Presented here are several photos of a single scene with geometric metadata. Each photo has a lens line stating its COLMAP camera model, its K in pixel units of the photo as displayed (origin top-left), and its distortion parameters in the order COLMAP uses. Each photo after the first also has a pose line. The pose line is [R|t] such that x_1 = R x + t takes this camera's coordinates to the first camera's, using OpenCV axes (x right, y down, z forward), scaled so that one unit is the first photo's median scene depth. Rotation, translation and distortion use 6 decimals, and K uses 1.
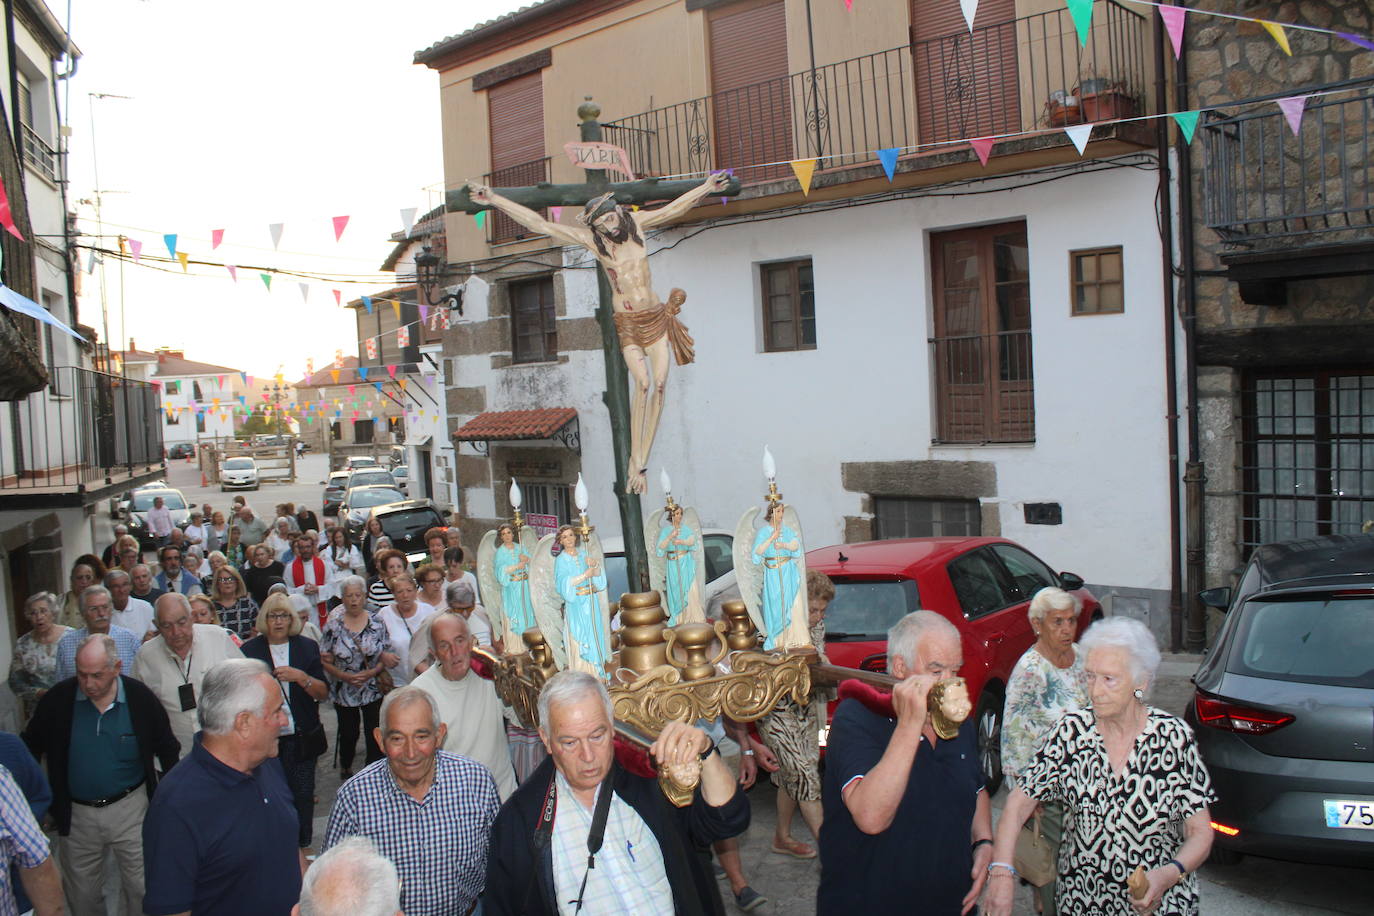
lens RADIAL K [[1144.5, 0, 687.0], [0, 1144.5, 458.0], [0, 0, 1]] dist [-0.166450, 0.150886]
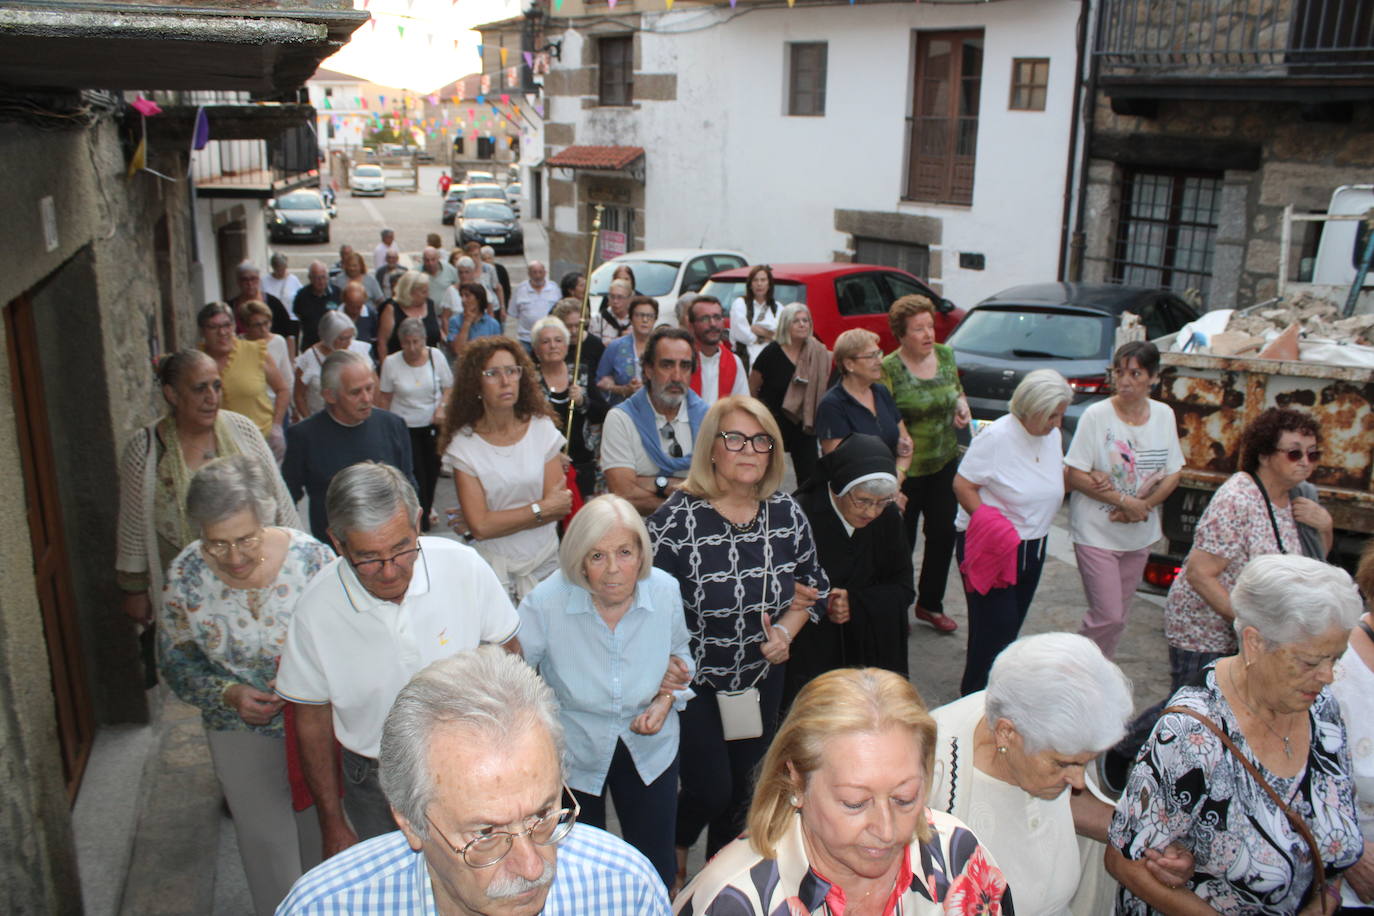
lens RADIAL K [[1144.5, 0, 687.0], [0, 1144.5, 458.0], [0, 0, 1]] dist [-0.166450, 0.150886]
pose [[0.991102, 0.100780, -0.086948, 0.084154], [-0.078319, 0.969735, 0.231259, -0.004129], [0.107623, -0.222392, 0.968999, -0.241633]]
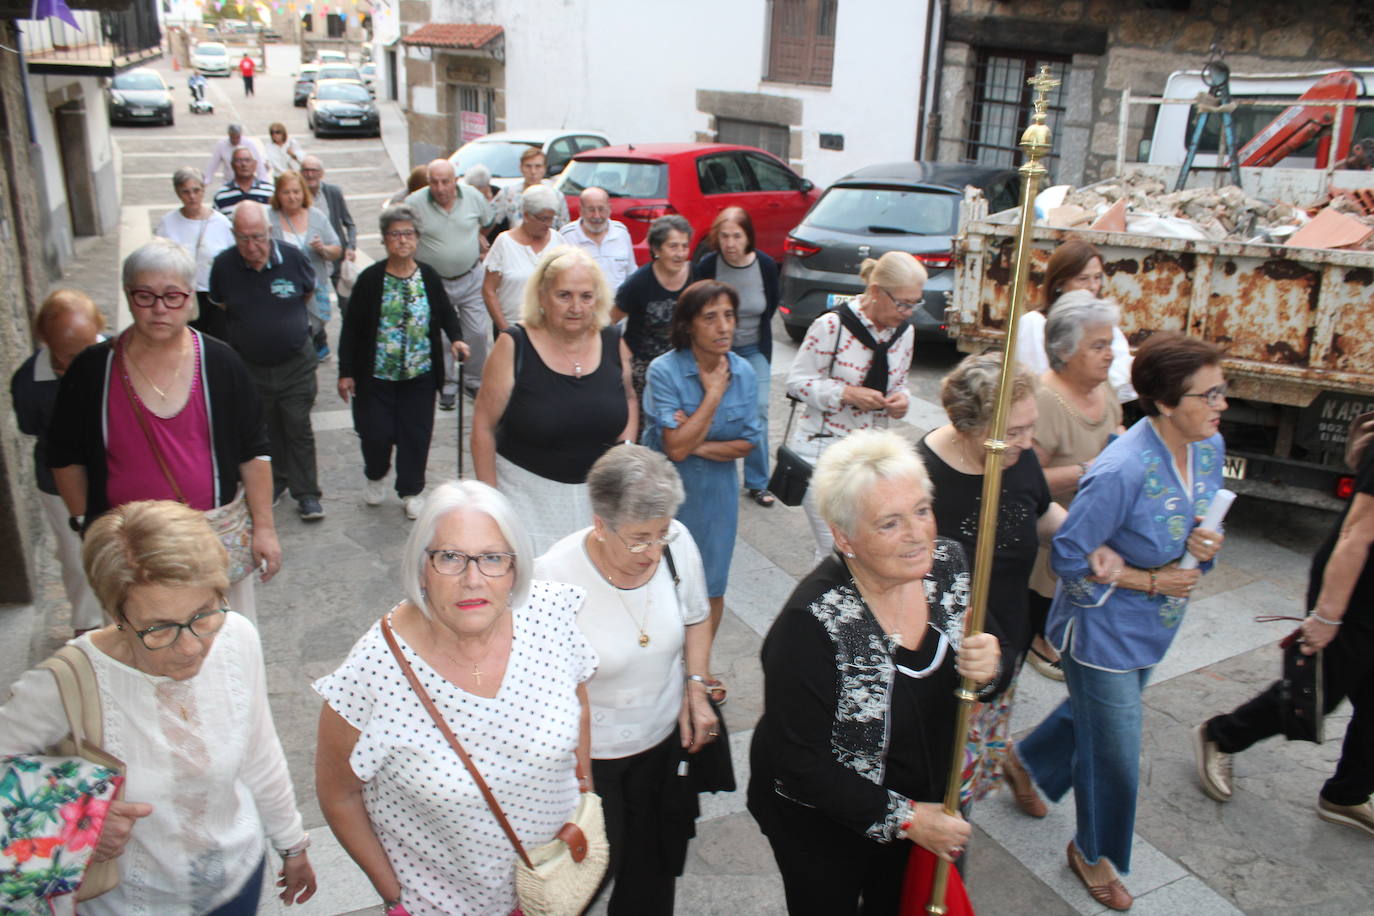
lens RADIAL K [[1144.5, 0, 687.0], [0, 1144.5, 458.0], [0, 0, 1]] dist [-0.166450, 0.150886]
pose [[0.995794, 0.083207, 0.038343, 0.084983], [-0.091083, 0.944203, 0.316518, -0.002890], [-0.009867, -0.318679, 0.947811, -0.257433]]
